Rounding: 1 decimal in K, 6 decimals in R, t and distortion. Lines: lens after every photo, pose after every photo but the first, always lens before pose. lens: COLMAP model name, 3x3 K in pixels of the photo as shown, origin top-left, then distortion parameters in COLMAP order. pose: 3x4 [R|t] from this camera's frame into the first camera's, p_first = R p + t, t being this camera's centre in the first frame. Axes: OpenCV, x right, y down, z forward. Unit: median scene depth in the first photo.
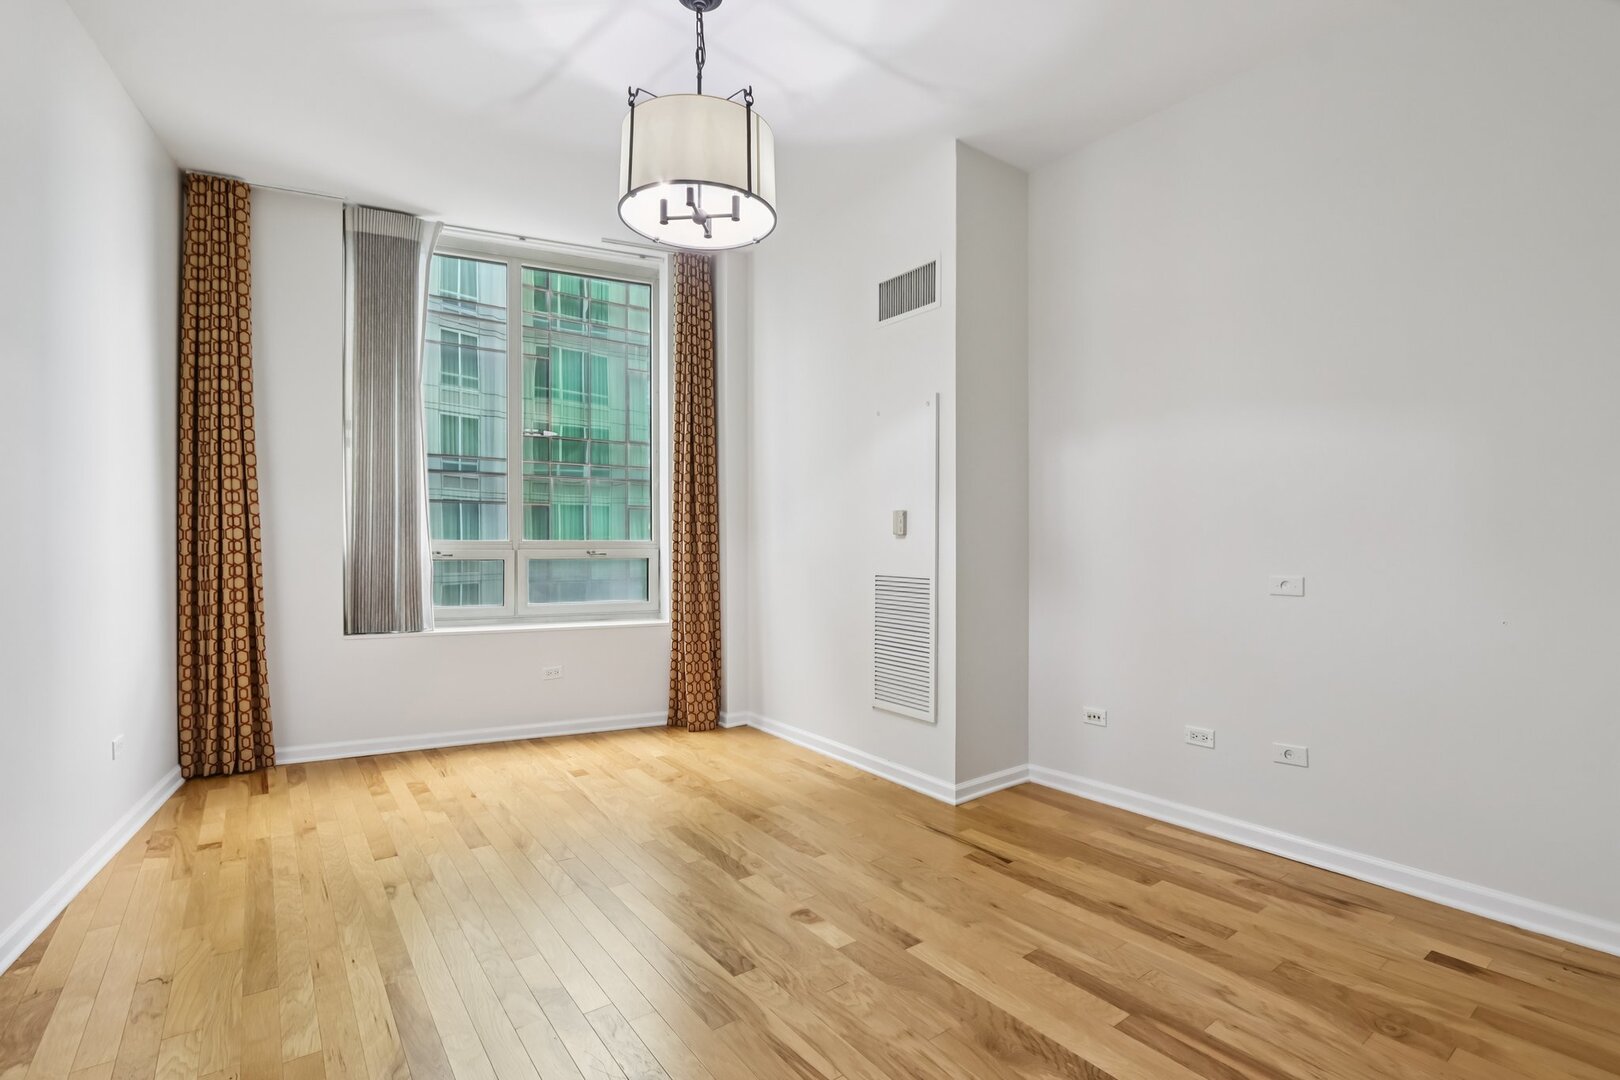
lens RADIAL K [[755.3, 0, 807.4], [0, 755.3, 540.9], [0, 0, 1]] dist [-0.039629, 0.000736]
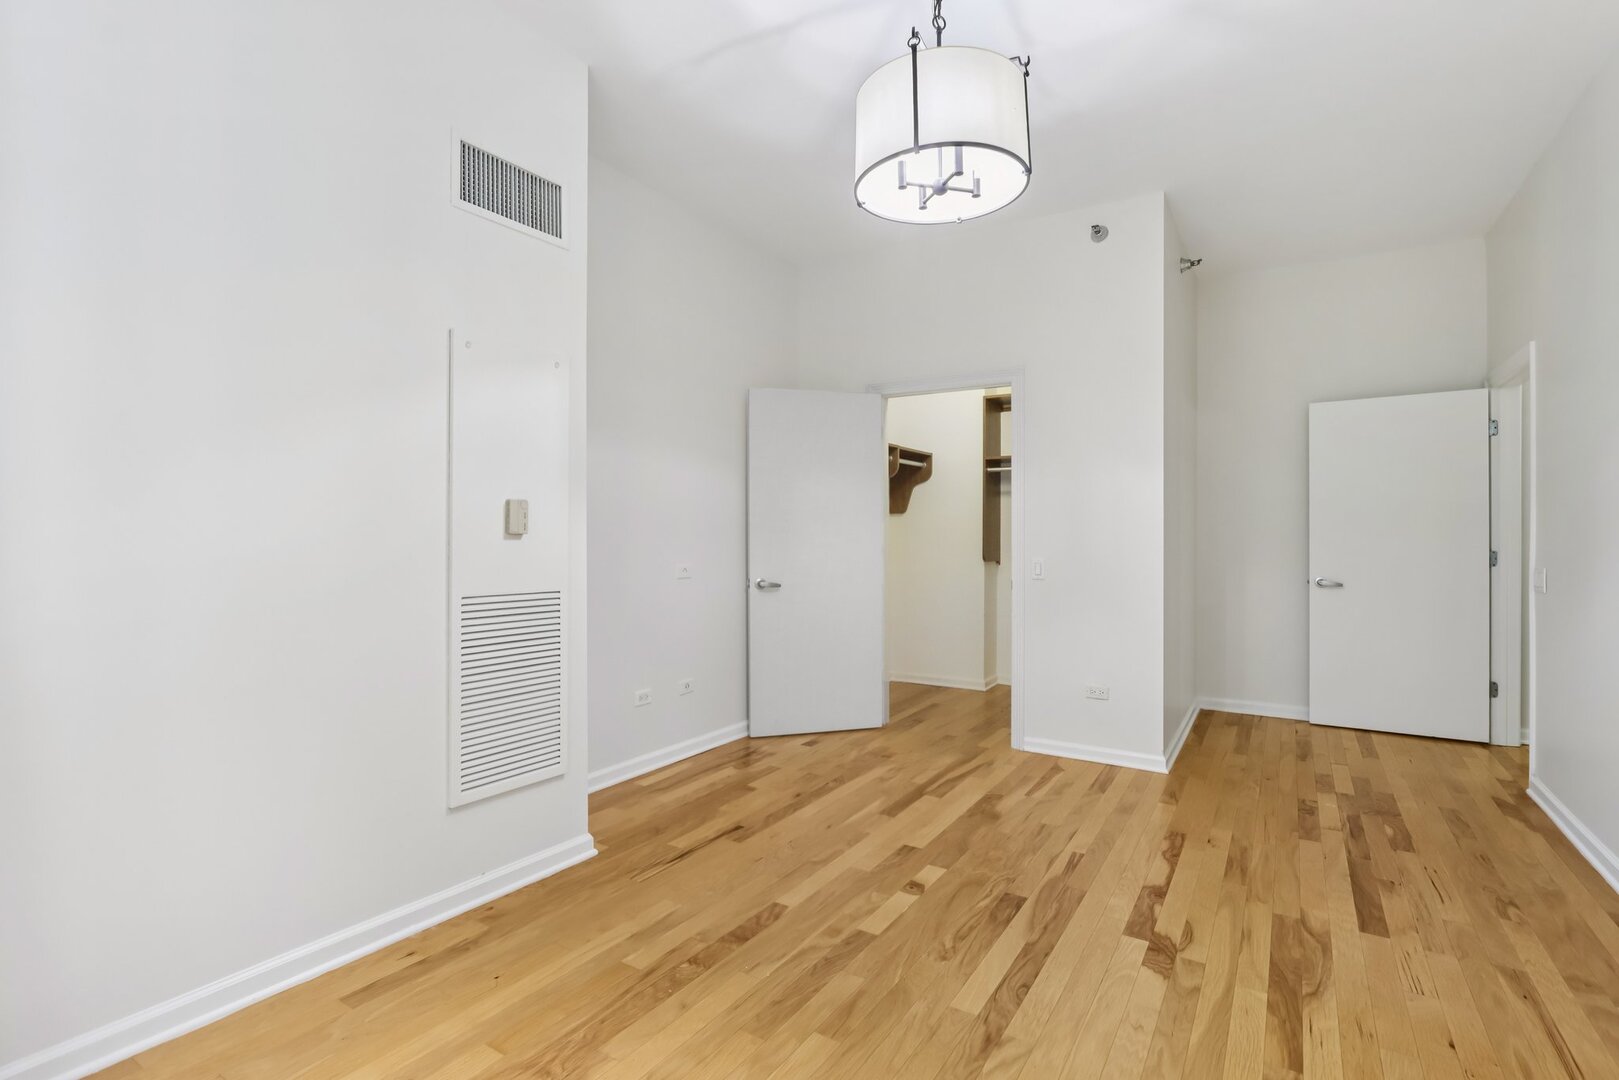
lens RADIAL K [[754.8, 0, 806.9], [0, 754.8, 540.9], [0, 0, 1]] dist [-0.039629, 0.000736]
pose [[-0.352903, -0.009025, 0.935616, -0.835711], [0.001471, 0.999947, 0.010200, -0.013309], [-0.935659, 0.004976, -0.352871, 1.327754]]
